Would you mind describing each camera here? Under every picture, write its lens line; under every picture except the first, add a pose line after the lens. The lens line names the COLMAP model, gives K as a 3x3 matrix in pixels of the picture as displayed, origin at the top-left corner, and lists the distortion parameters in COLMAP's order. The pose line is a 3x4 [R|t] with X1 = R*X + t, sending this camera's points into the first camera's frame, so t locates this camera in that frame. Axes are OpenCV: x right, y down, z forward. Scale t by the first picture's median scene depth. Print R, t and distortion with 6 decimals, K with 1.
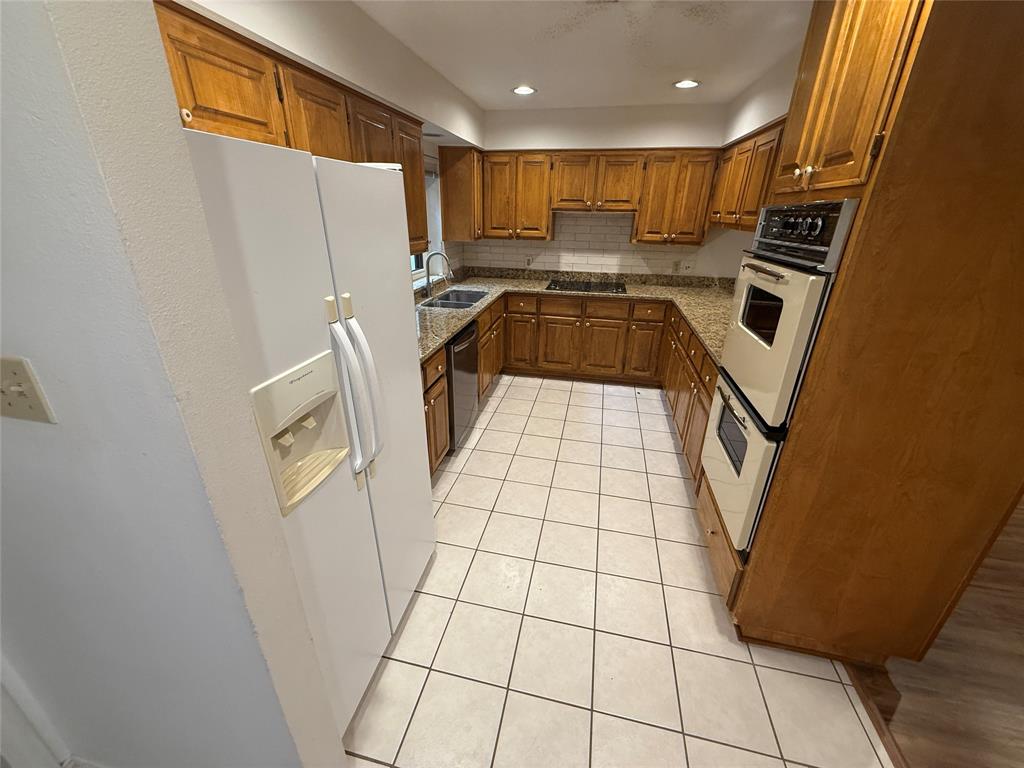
lens RADIAL K [[406.7, 0, 512.7], [0, 406.7, 384.2], [0, 0, 1]] dist [-0.003554, 0.000930]
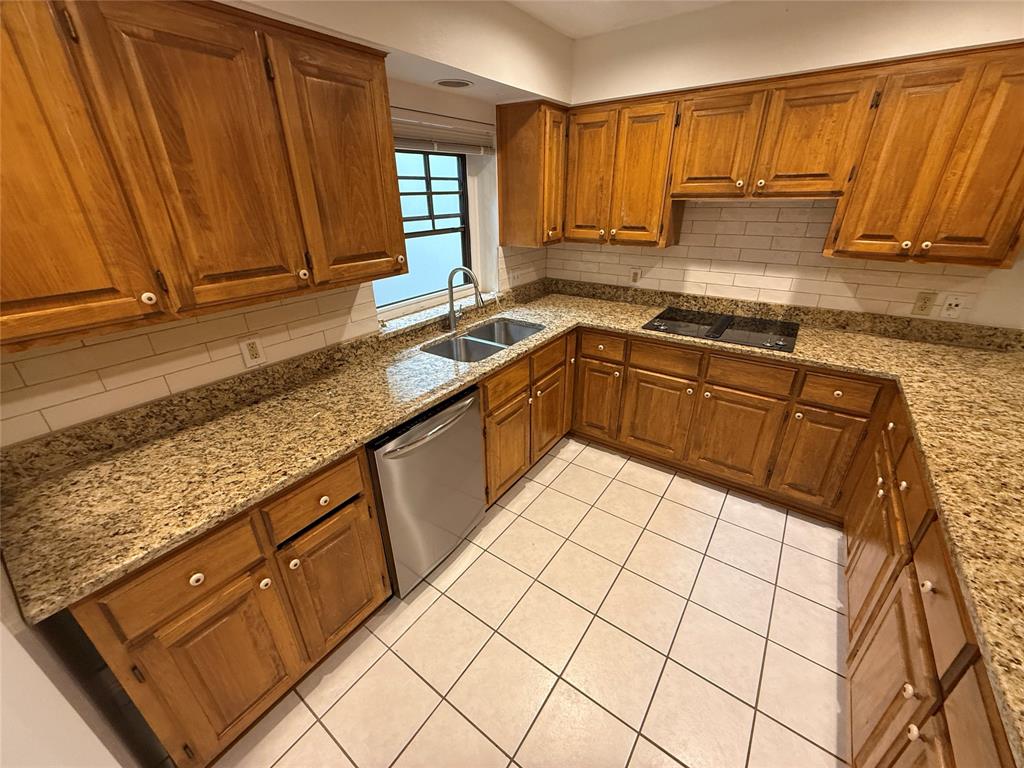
lens RADIAL K [[406.7, 0, 512.9], [0, 406.7, 382.8], [0, 0, 1]] dist [-0.003554, 0.000930]
pose [[0.914910, 0.142928, -0.377507, 0.146834], [-0.131556, 0.989732, 0.055890, -0.159407], [0.381619, -0.001471, 0.924319, 0.356449]]
